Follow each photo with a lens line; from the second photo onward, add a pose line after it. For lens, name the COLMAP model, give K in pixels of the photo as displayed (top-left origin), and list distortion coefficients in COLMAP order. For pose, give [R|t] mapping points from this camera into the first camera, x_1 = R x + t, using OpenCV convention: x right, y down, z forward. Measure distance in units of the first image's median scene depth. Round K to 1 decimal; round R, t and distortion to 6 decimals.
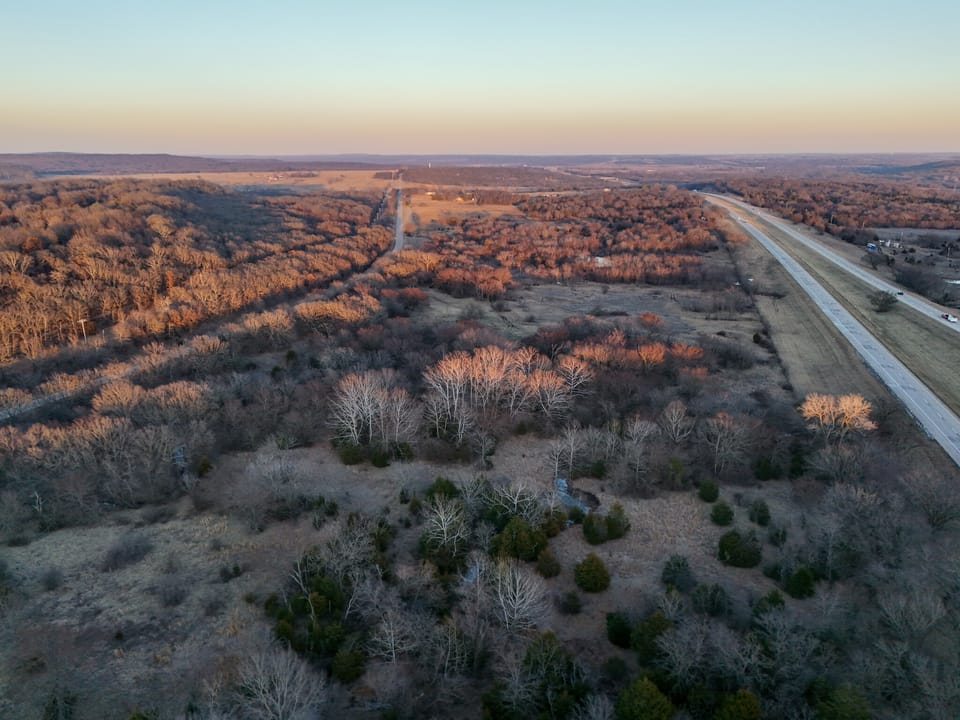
lens RADIAL K [[700.7, 0, 480.0], [0, 700.7, 360.0], [0, 0, 1]] dist [0.080523, -0.090151]
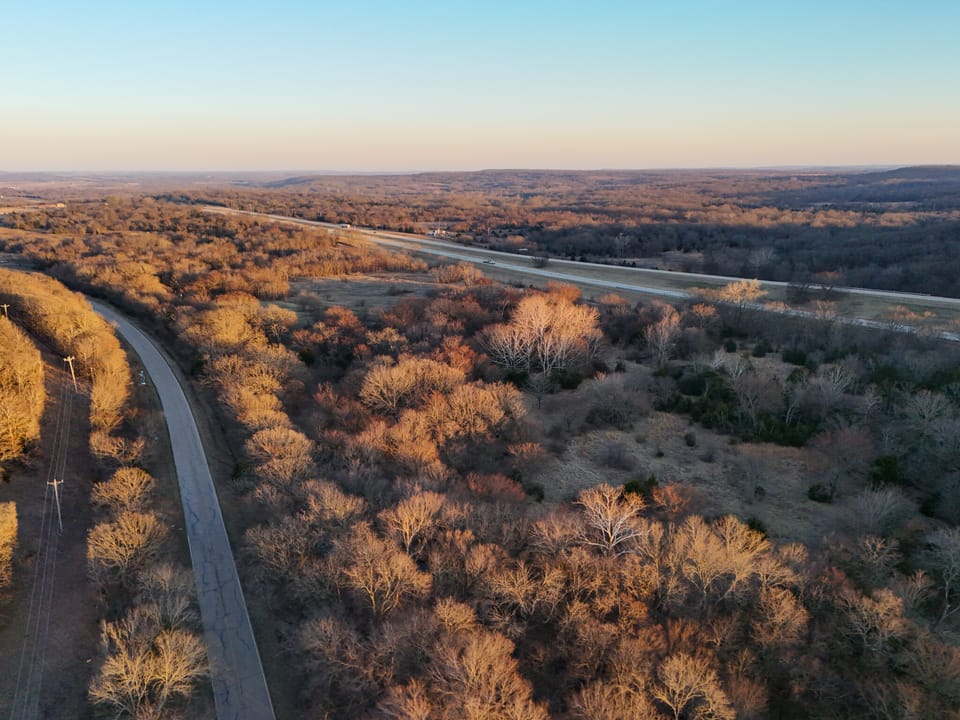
lens RADIAL K [[707.8, 0, 480.0], [0, 707.8, 360.0], [0, 0, 1]] dist [0.074193, -0.086451]
pose [[0.669413, -0.196890, 0.716325, -0.347791], [0.214705, 0.974366, 0.067171, -0.005173], [-0.711188, 0.108833, 0.694526, 0.078411]]
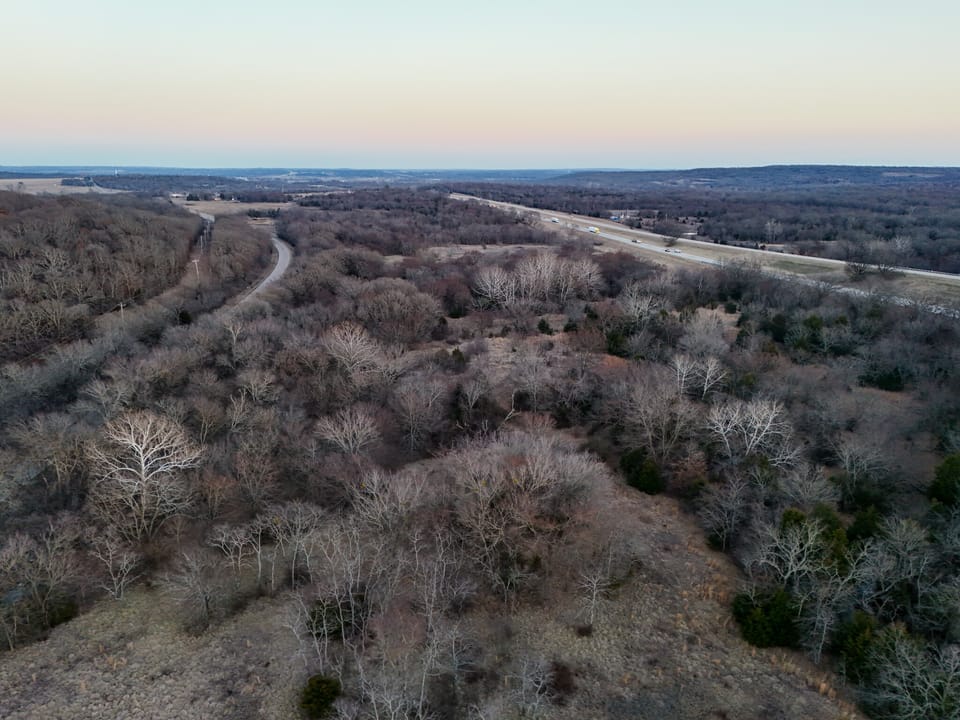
lens RADIAL K [[700.7, 0, 480.0], [0, 700.7, 360.0], [0, 0, 1]] dist [0.080523, -0.090151]
pose [[0.902284, -0.113005, 0.416069, -0.276168], [0.120627, 0.992666, 0.008019, 0.067376], [-0.413923, 0.042954, 0.909298, -0.108634]]
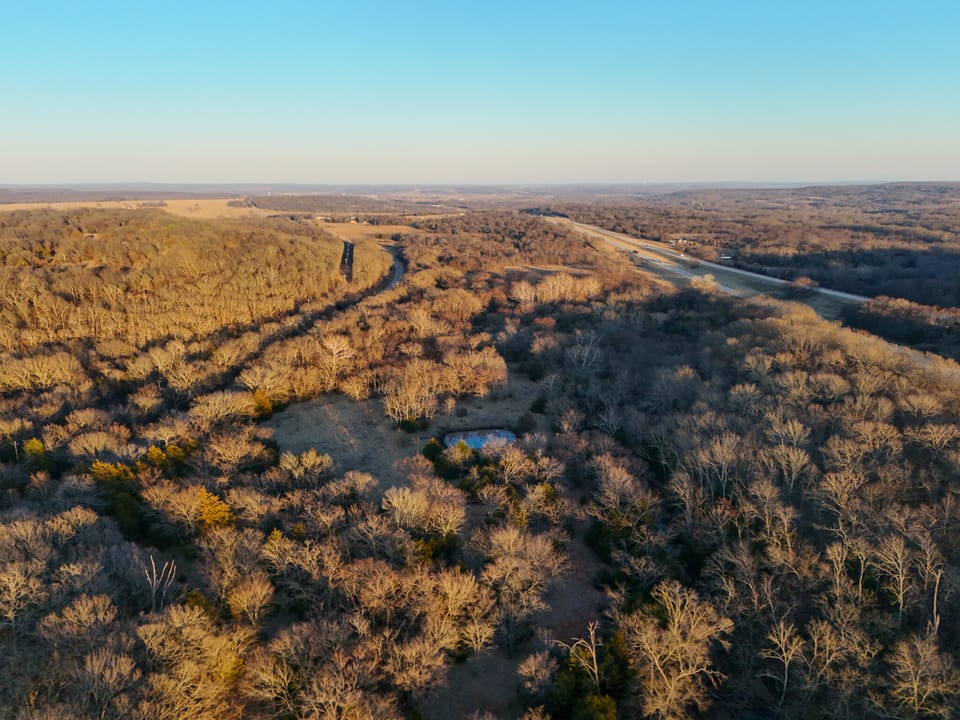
lens RADIAL K [[693.3, 0, 480.0], [0, 693.3, 360.0], [0, 0, 1]] dist [0.075220, -0.075644]
pose [[0.960990, -0.071271, 0.267243, -0.314049], [0.080703, 0.996438, -0.024464, 0.108618], [-0.264547, 0.045077, 0.963319, -0.398494]]
